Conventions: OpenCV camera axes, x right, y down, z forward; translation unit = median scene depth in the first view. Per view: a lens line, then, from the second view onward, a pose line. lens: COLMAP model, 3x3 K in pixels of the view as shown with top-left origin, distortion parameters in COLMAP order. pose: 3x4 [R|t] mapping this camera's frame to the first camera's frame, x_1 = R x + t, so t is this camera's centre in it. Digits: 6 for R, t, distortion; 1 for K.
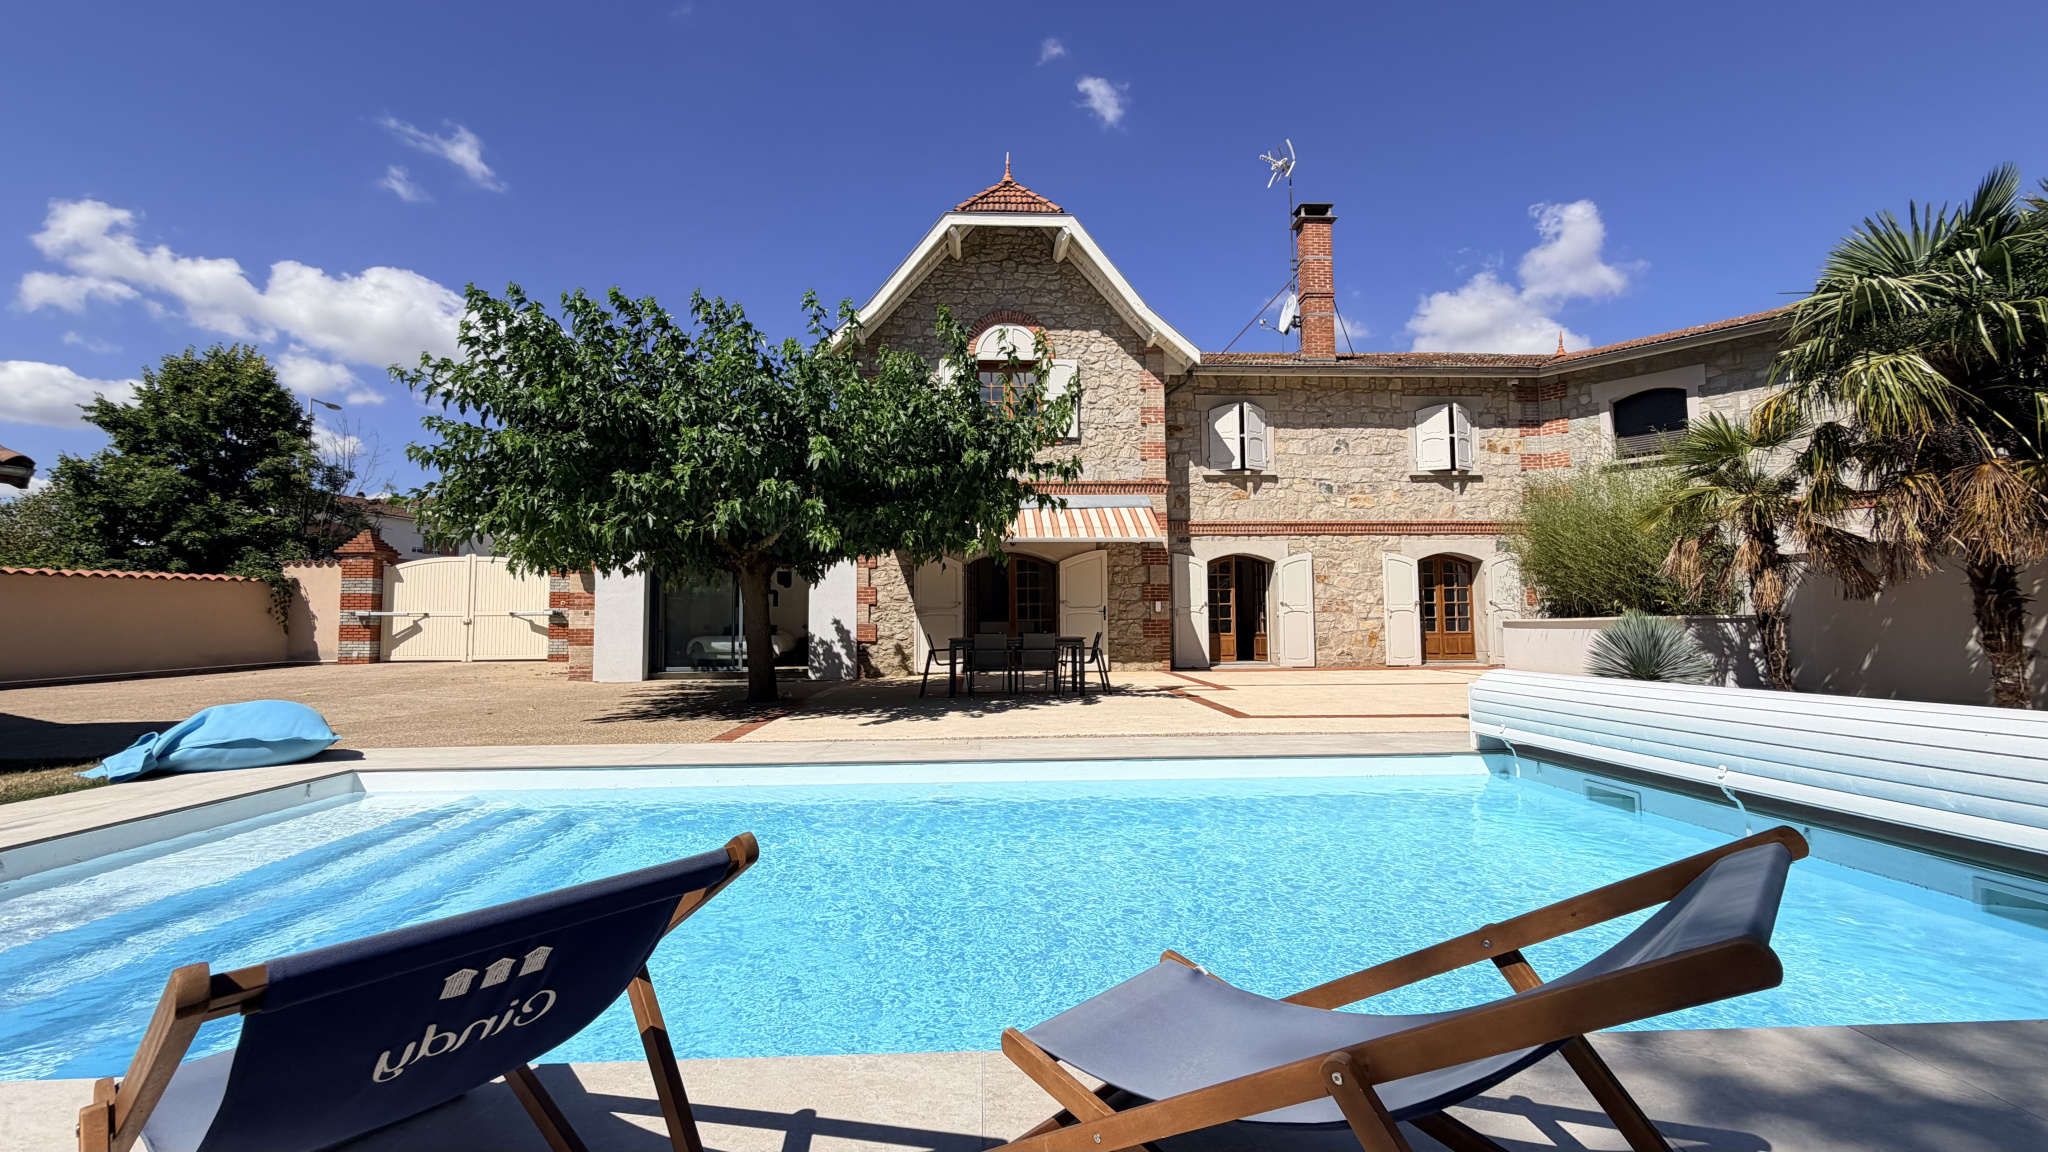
lens RADIAL K [[819.6, 0, 1015.5], [0, 819.6, 573.2], [0, 0, 1]] dist [-0.001023, 0.000530]
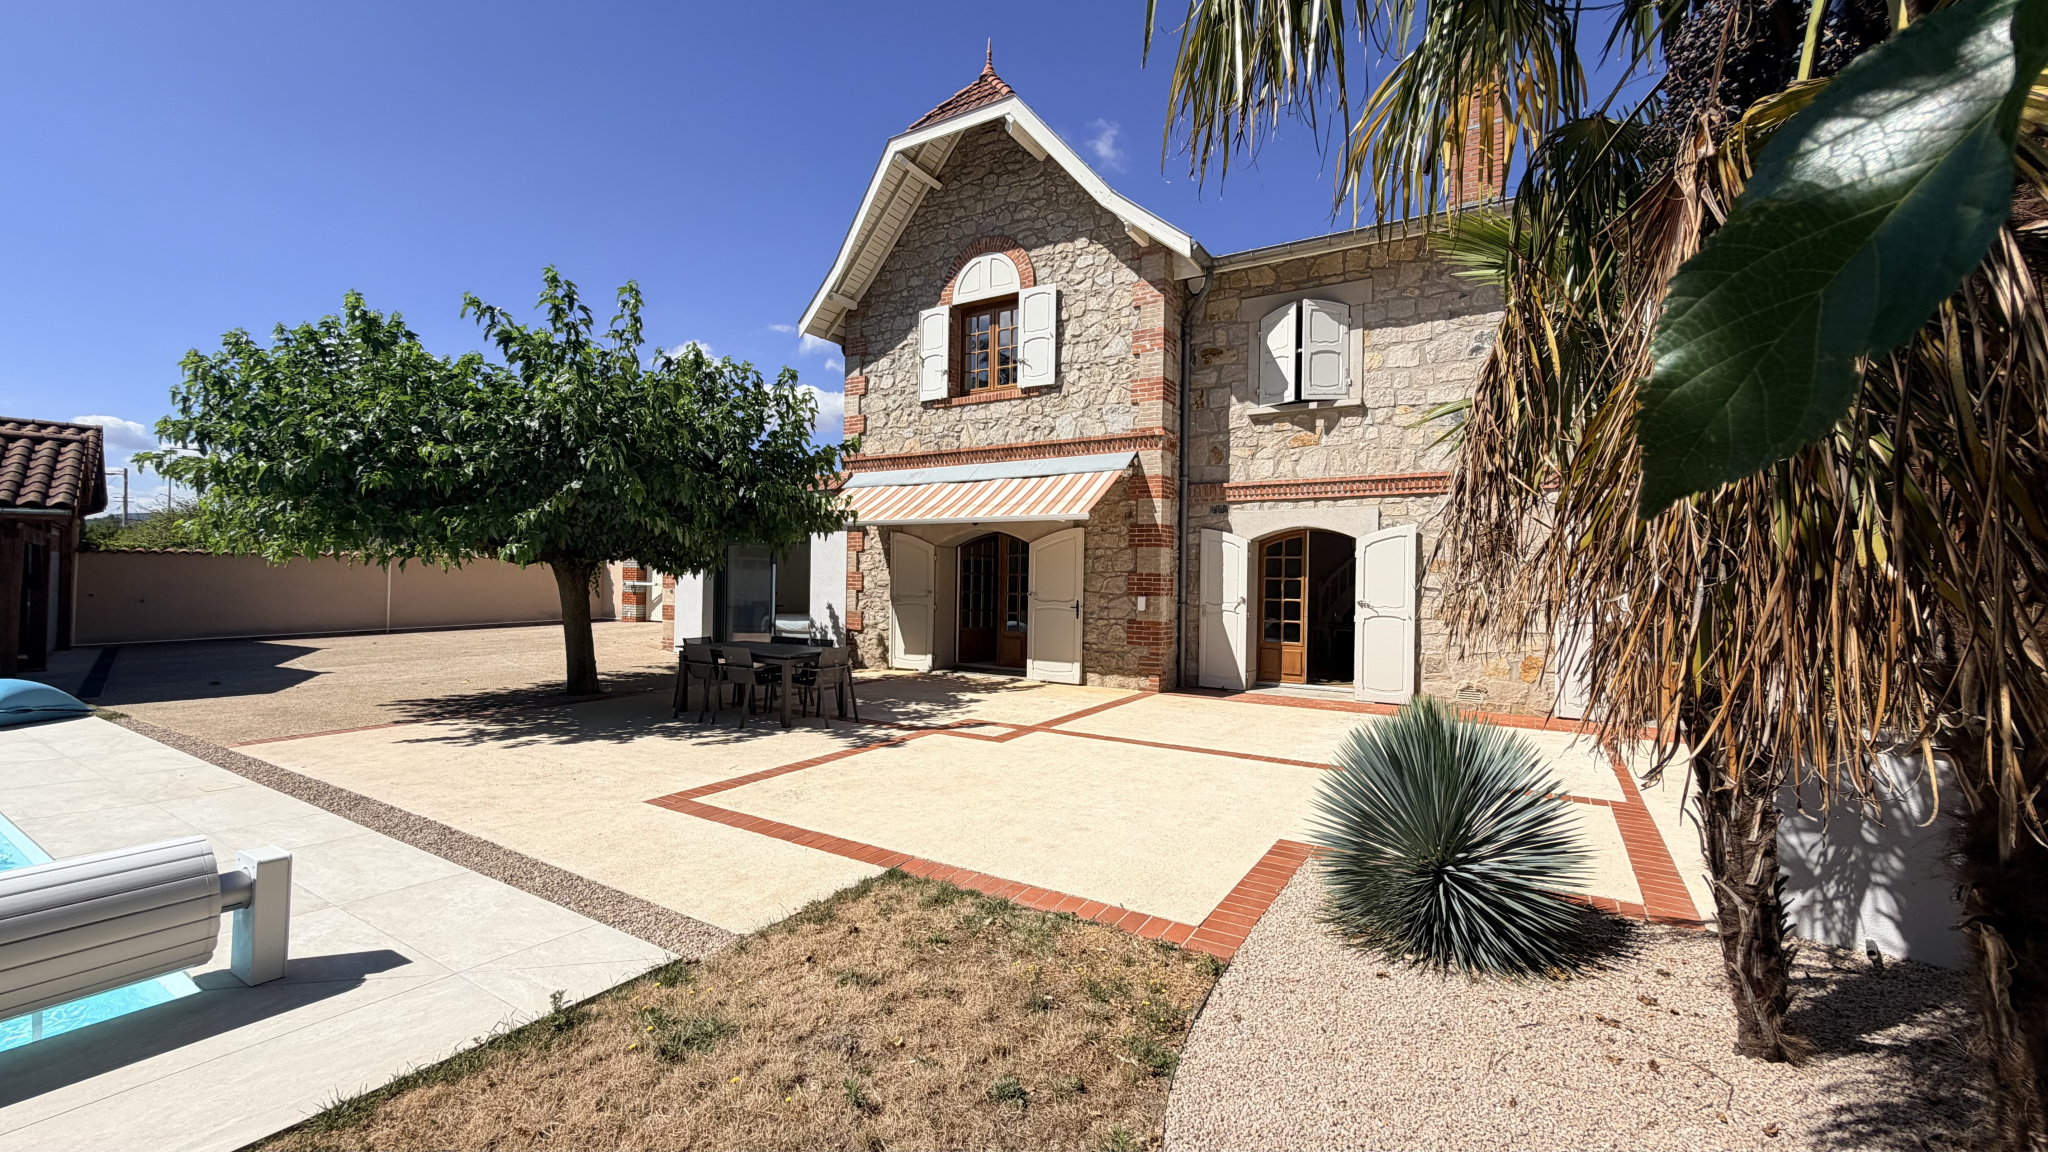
lens RADIAL K [[819.6, 0, 1022.6], [0, 819.6, 573.9], [0, 0, 1]] dist [-0.001023, 0.000530]
pose [[0.821564, 0.016802, -0.569869, 0.491589], [0.015570, 0.998532, 0.051886, -0.025273], [0.569904, -0.051501, 0.820096, 0.326821]]
